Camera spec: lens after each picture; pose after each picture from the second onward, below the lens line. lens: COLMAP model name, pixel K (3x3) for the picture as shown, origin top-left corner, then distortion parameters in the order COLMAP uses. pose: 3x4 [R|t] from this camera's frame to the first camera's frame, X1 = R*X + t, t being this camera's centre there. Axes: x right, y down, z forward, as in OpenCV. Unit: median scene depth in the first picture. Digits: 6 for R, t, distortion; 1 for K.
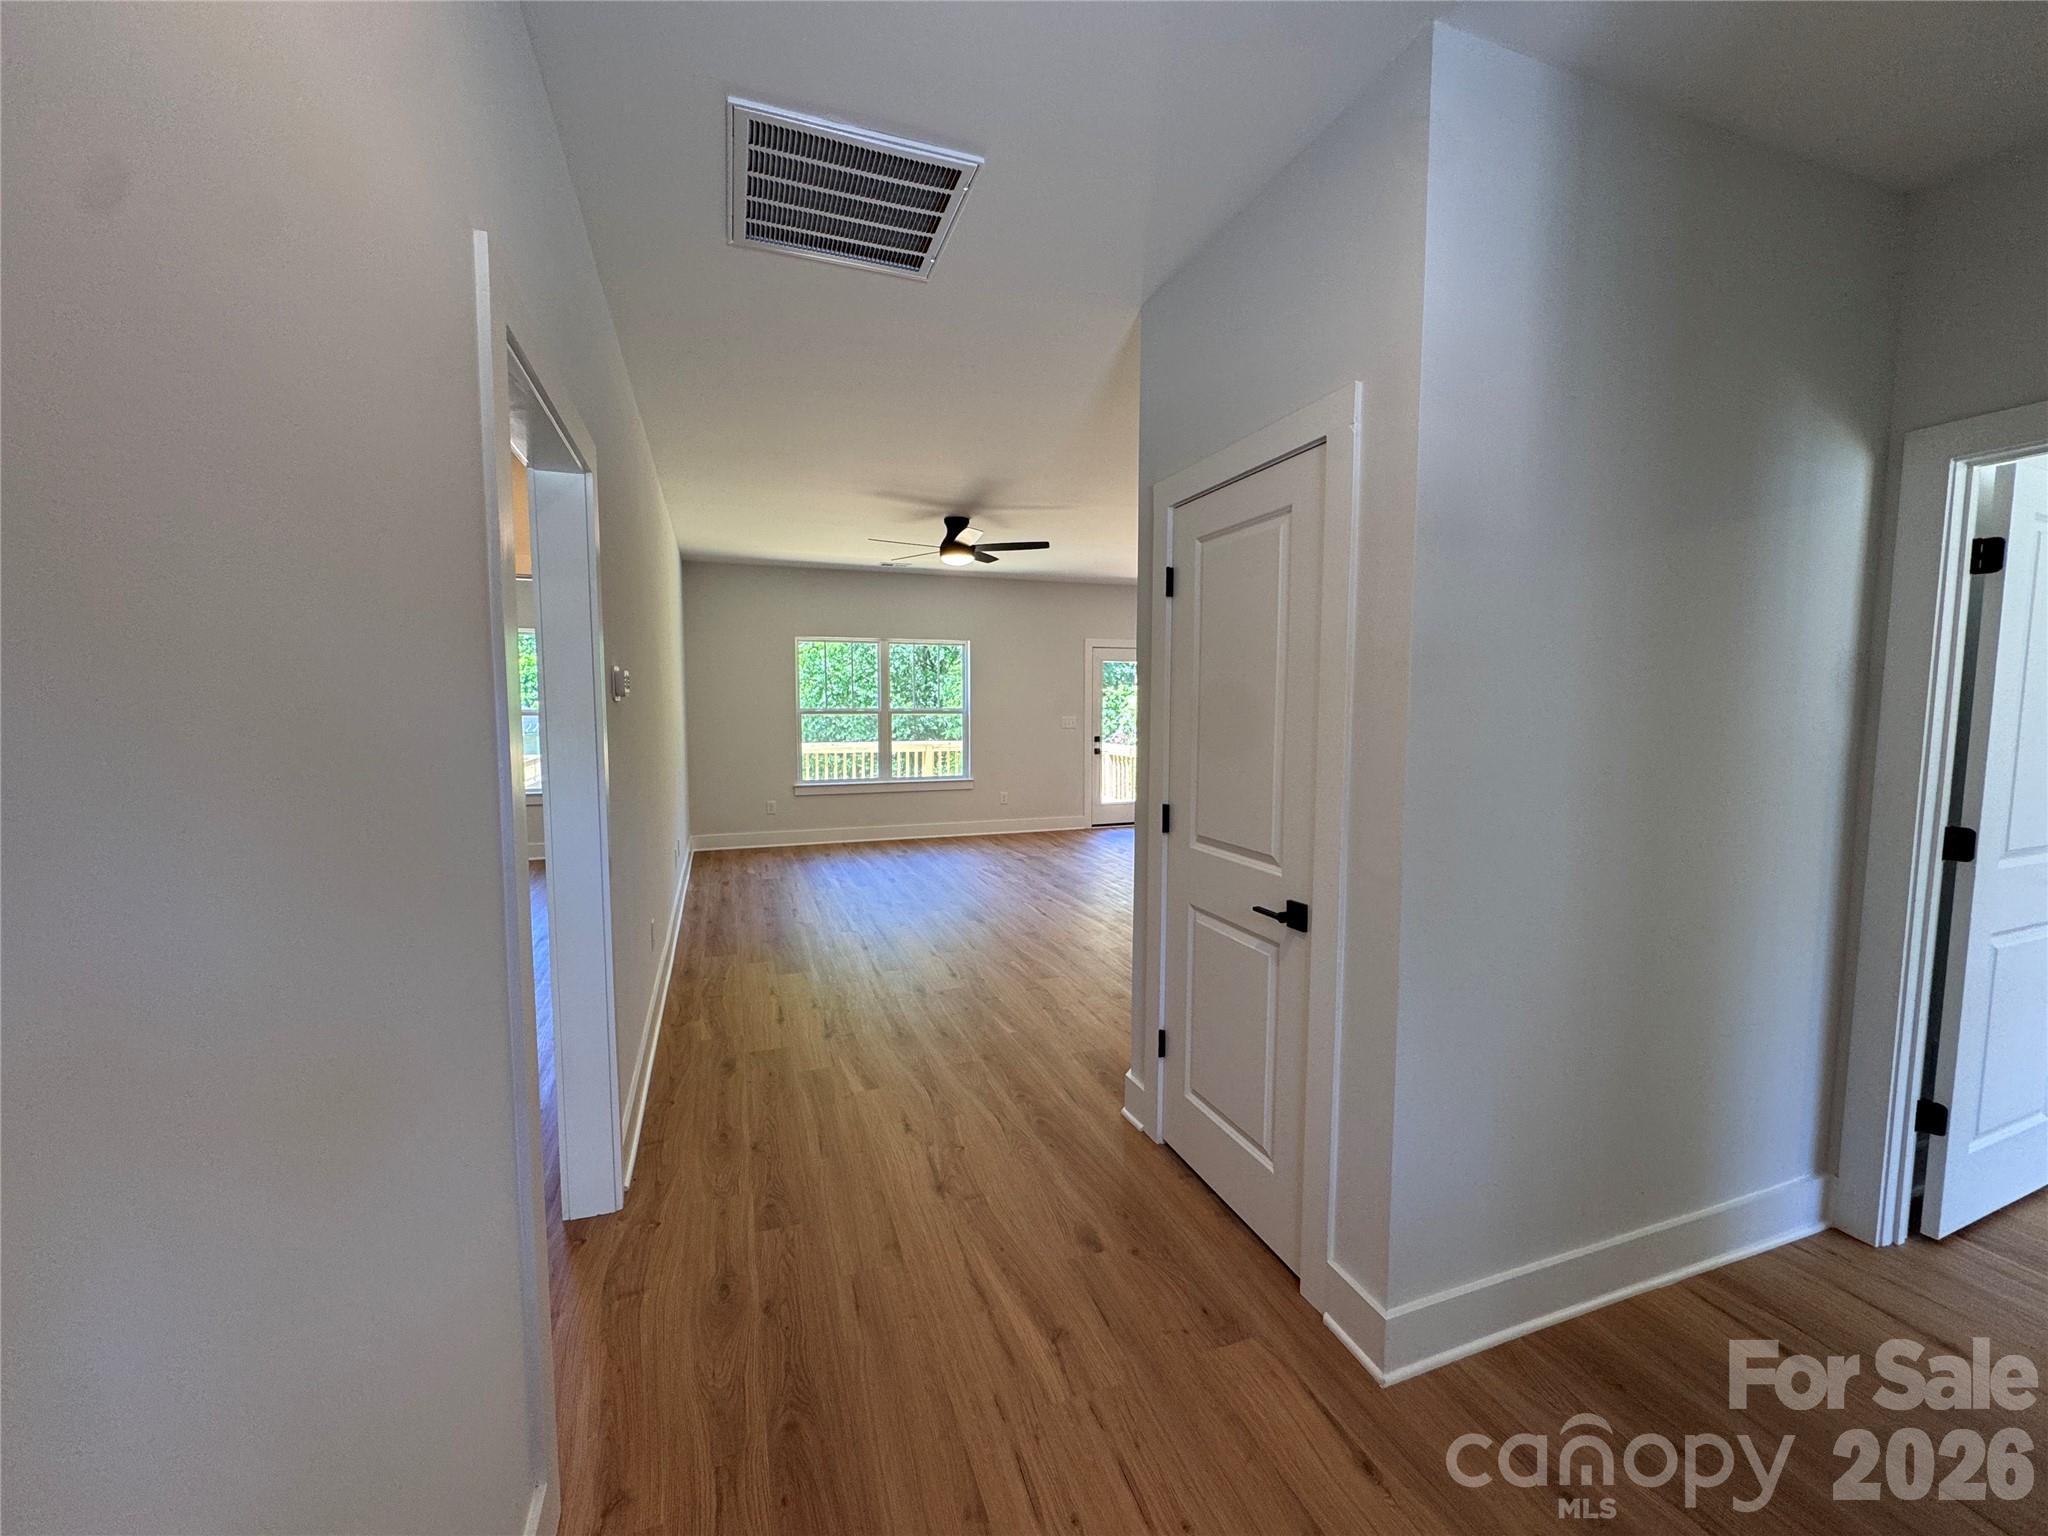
lens RADIAL K [[816.2, 0, 1031.8], [0, 816.2, 769.0], [0, 0, 1]] dist [-0.003636, 0.000528]
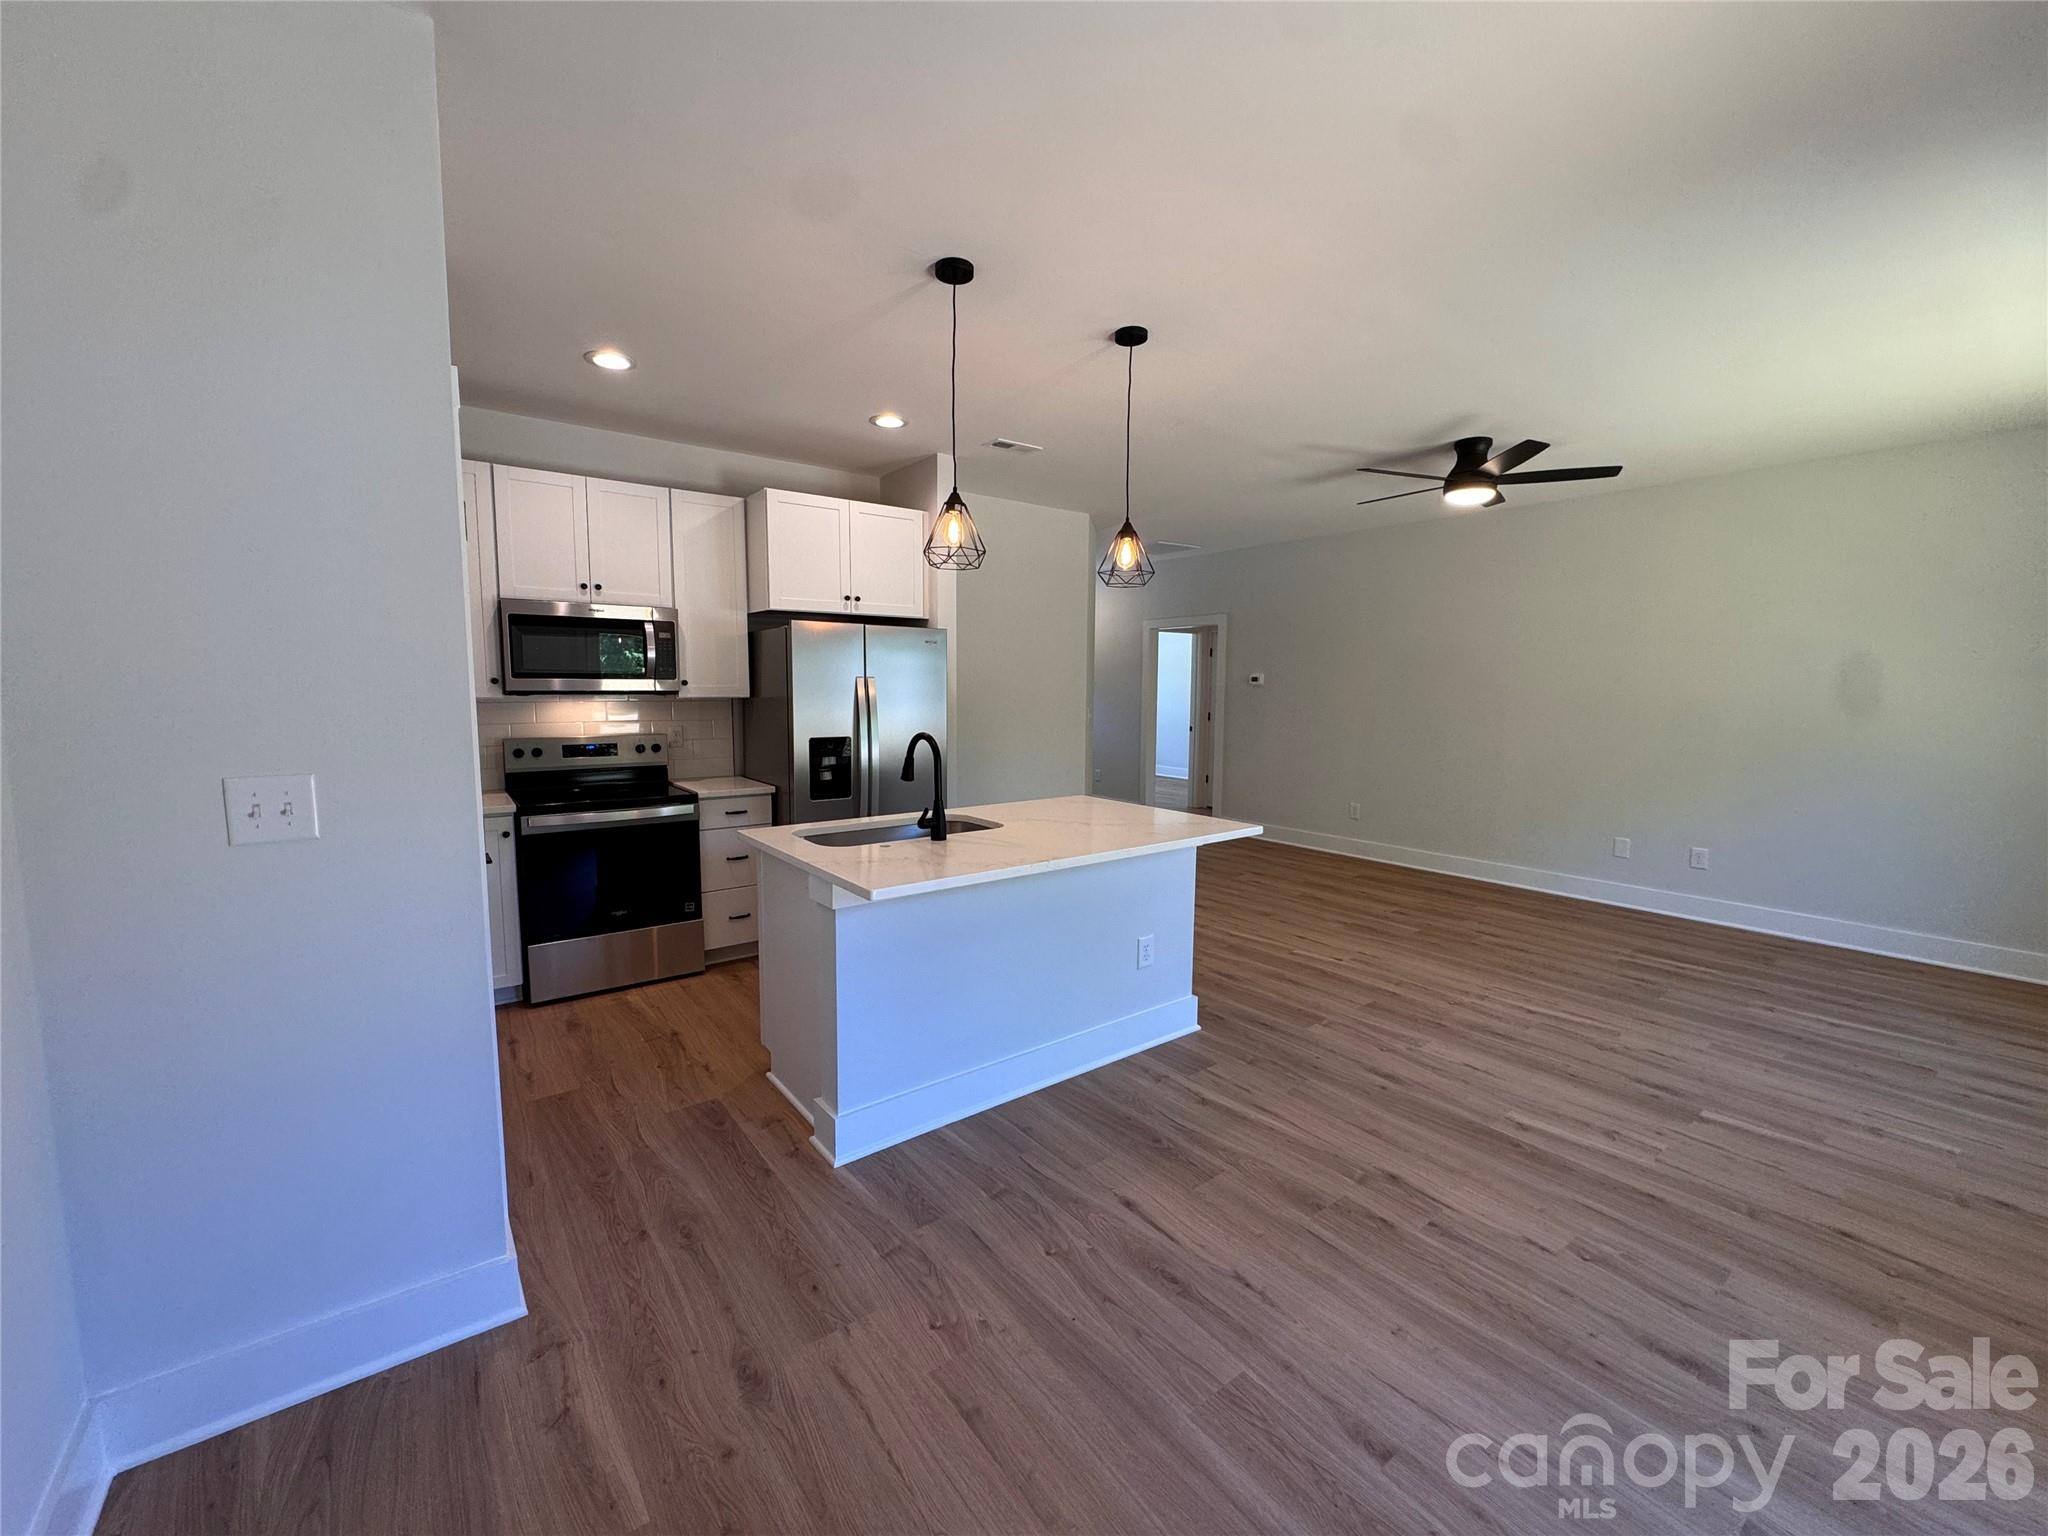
lens RADIAL K [[816.2, 0, 1024.1], [0, 816.2, 762.8], [0, 0, 1]] dist [-0.003636, 0.000528]
pose [[-0.958742, 0.019515, -0.283607, 0.367626], [-0.032197, 0.983768, 0.176534, -0.097884], [0.282448, 0.178382, -0.942551, 1.172916]]
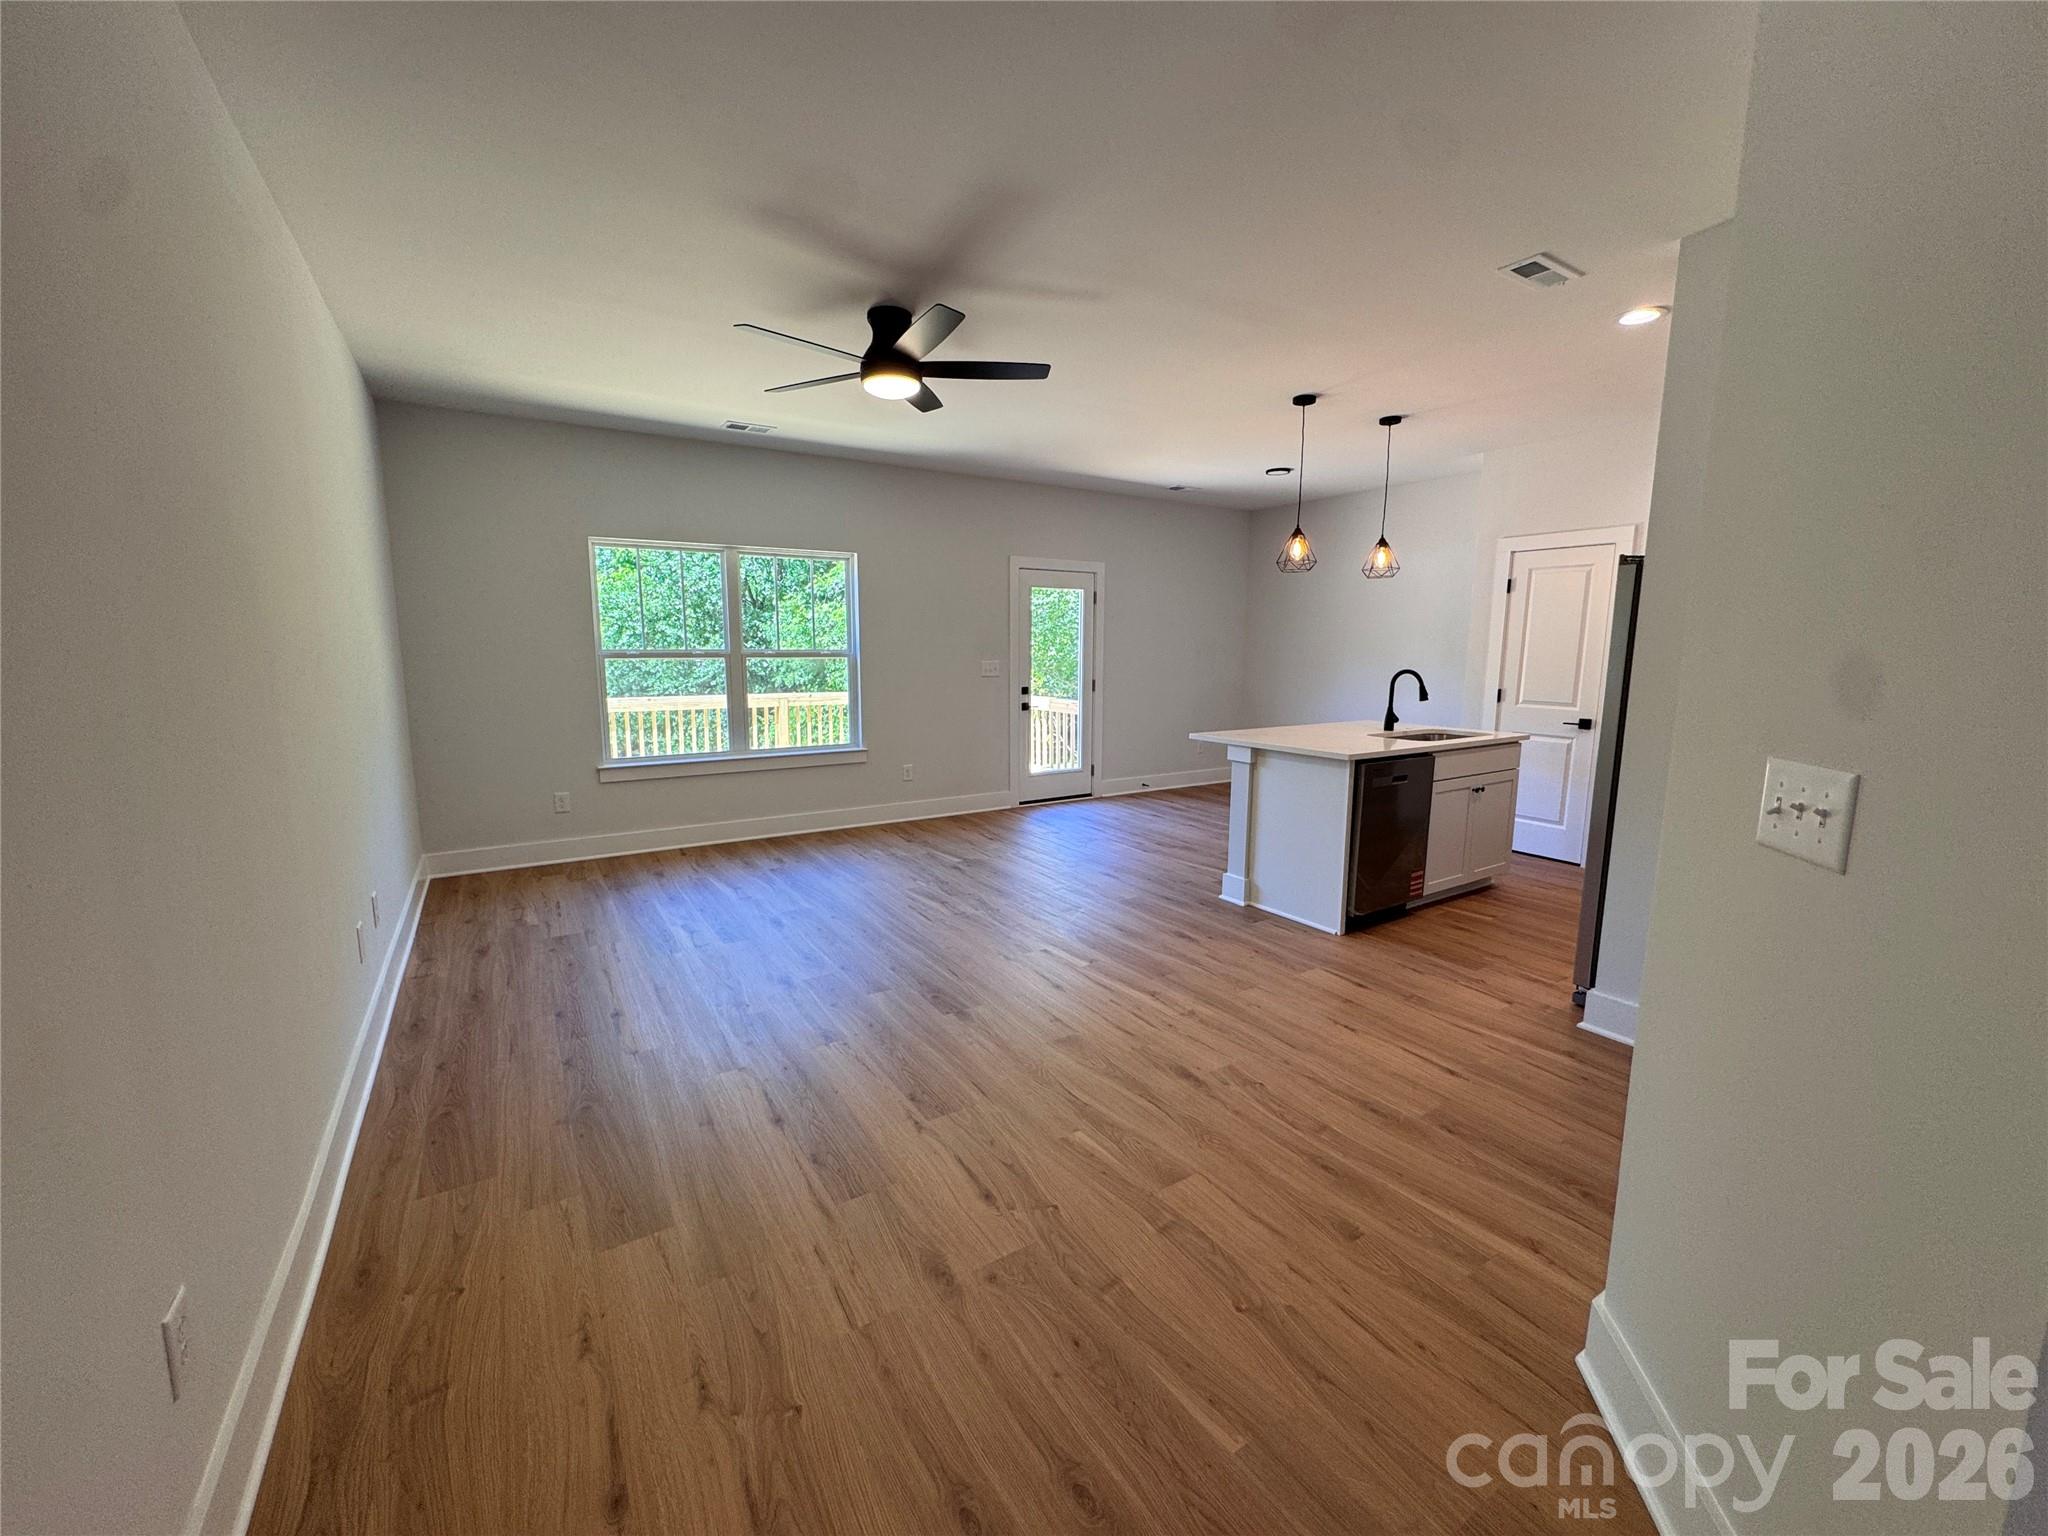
lens RADIAL K [[816.2, 0, 1024.0], [0, 816.2, 766.2], [0, 0, 1]] dist [-0.003636, 0.000528]
pose [[0.978674, -0.027979, 0.203507, -0.090083], [0.014536, 0.997630, 0.067252, -0.019812], [-0.204906, -0.062860, 0.976761, 0.290507]]
